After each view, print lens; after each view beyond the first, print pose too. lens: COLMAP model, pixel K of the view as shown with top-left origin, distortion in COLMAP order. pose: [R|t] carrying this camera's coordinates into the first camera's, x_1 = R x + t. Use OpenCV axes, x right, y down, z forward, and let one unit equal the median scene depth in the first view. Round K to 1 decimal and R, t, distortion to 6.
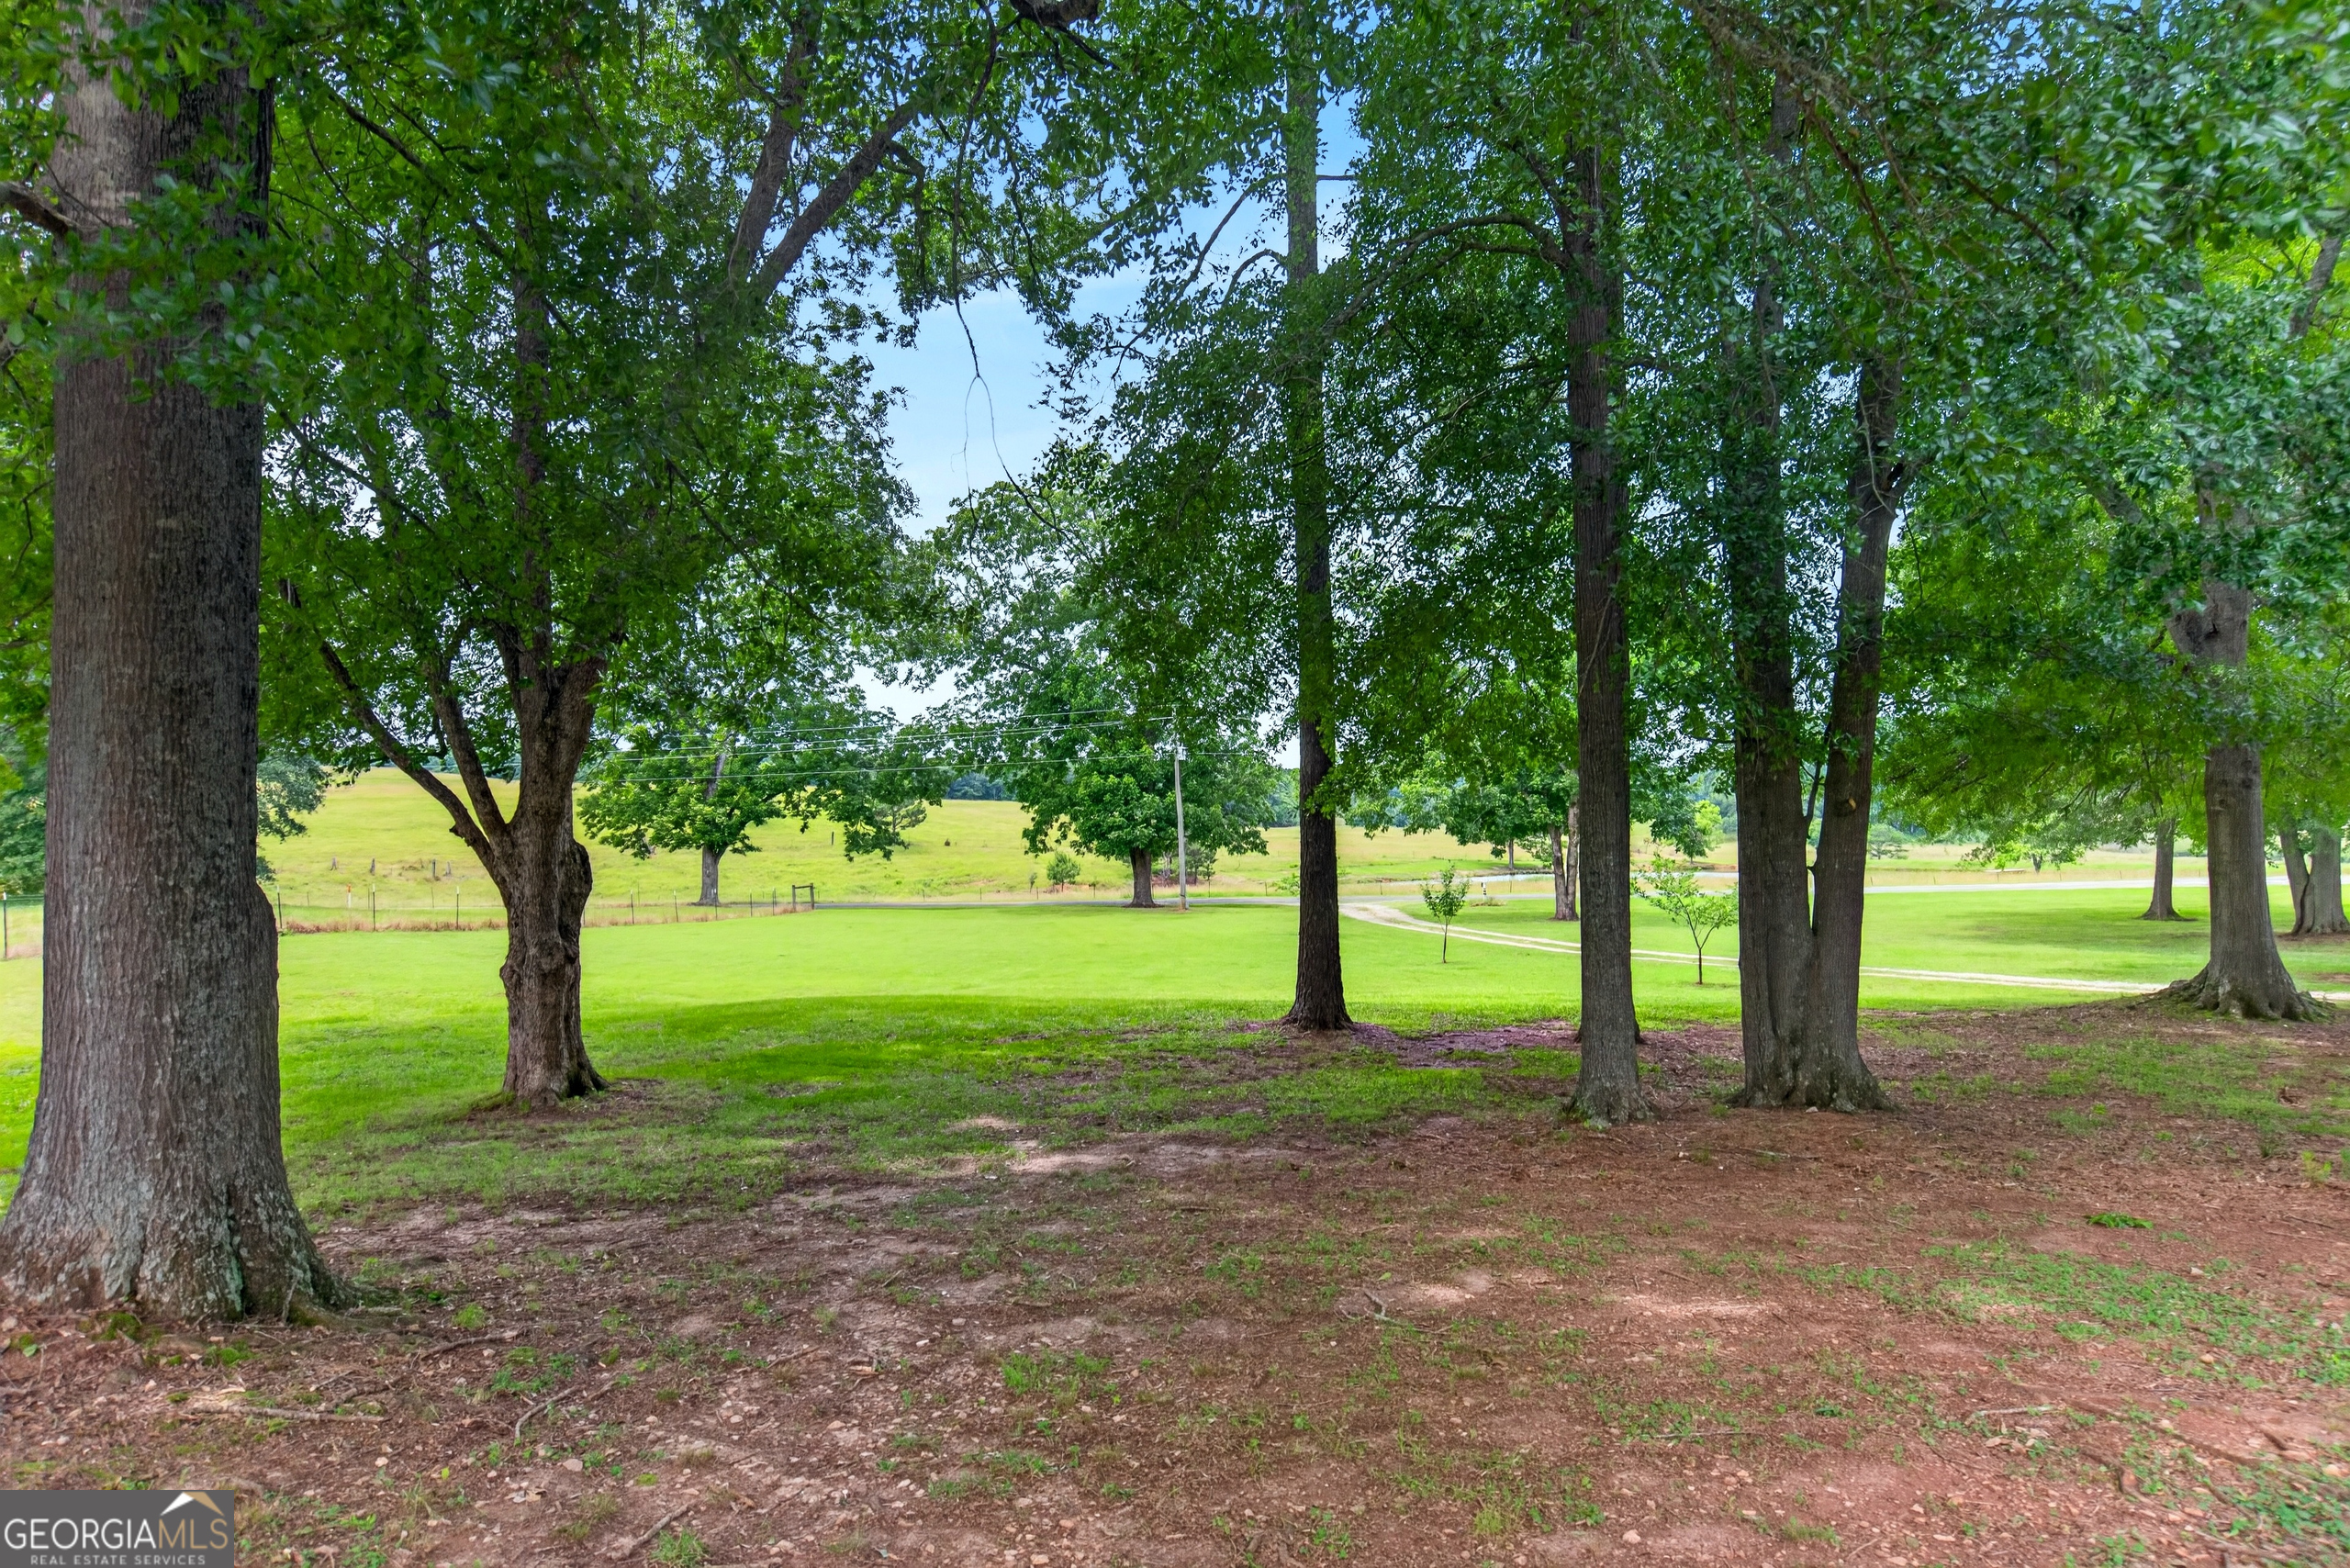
lens RADIAL K [[1062.5, 0, 1172.2], [0, 1062.5, 813.3], [0, 0, 1]] dist [0.000888, 0.000136]
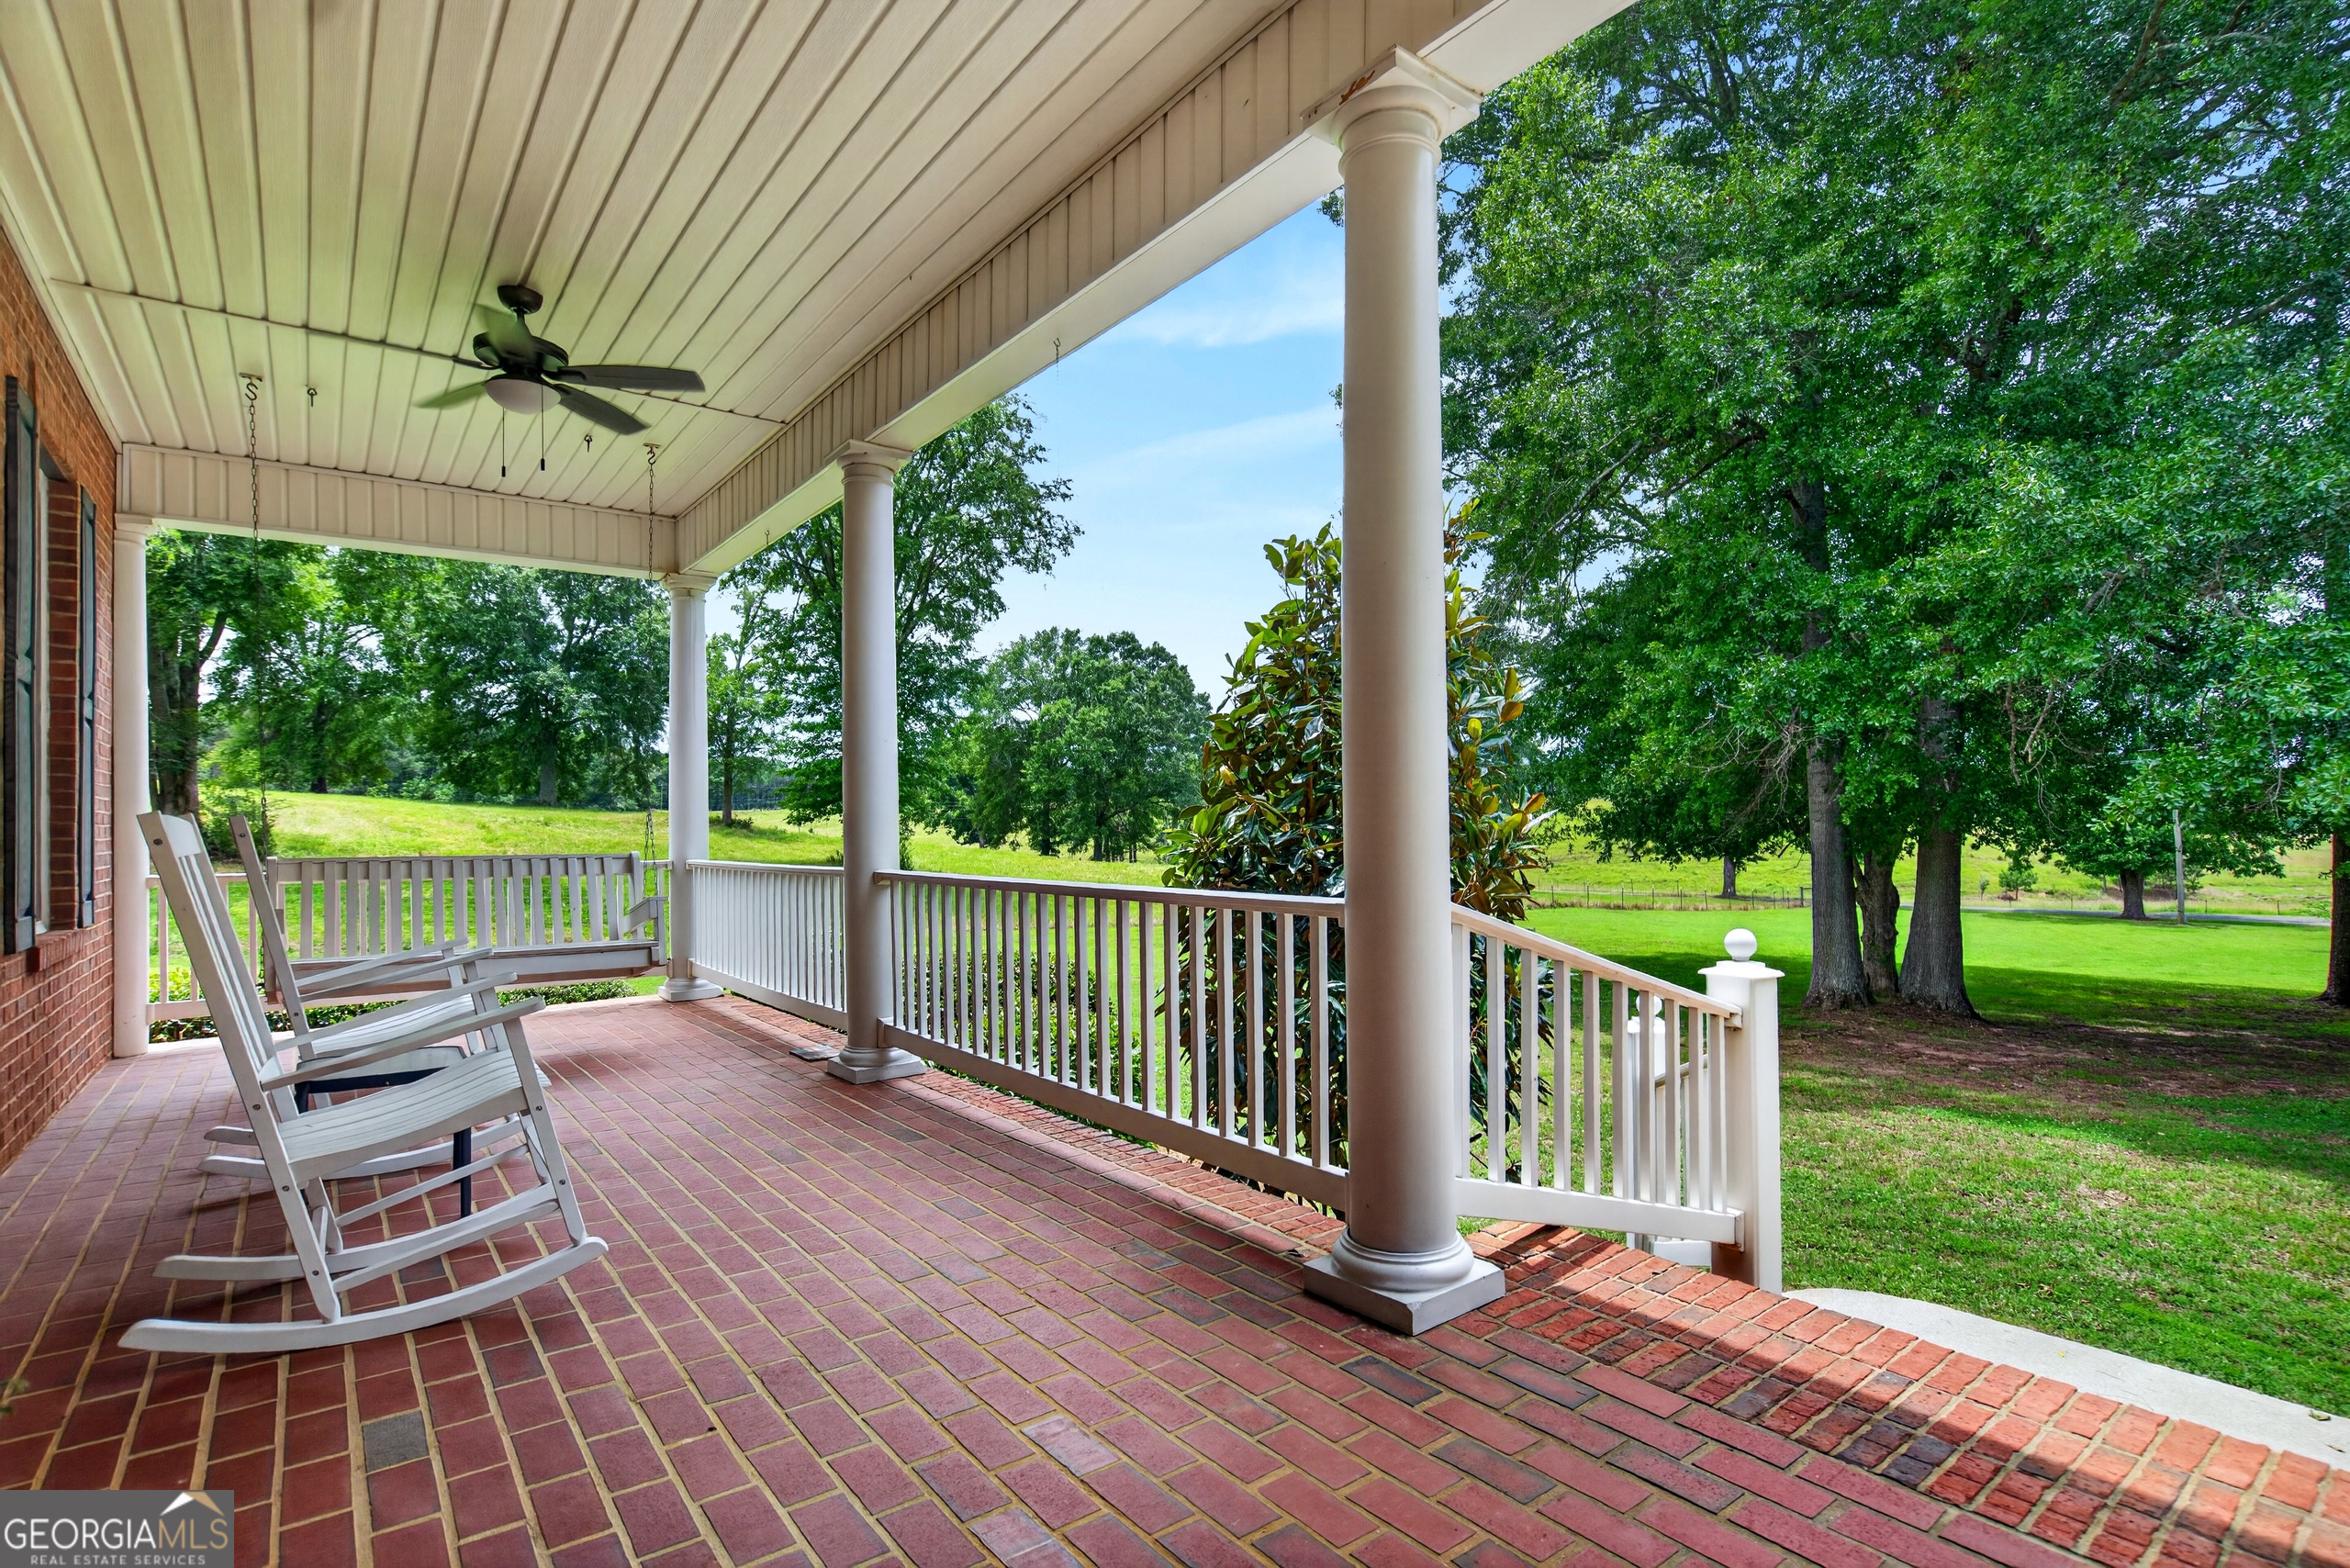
lens RADIAL K [[1062.5, 0, 1172.2], [0, 1062.5, 813.3], [0, 0, 1]] dist [0.000888, 0.000136]
pose [[0.767321, -0.005302, -0.641241, -0.091176], [0.015558, 0.999825, 0.010350, -0.059013], [0.641074, -0.017919, 0.767270, -0.621437]]
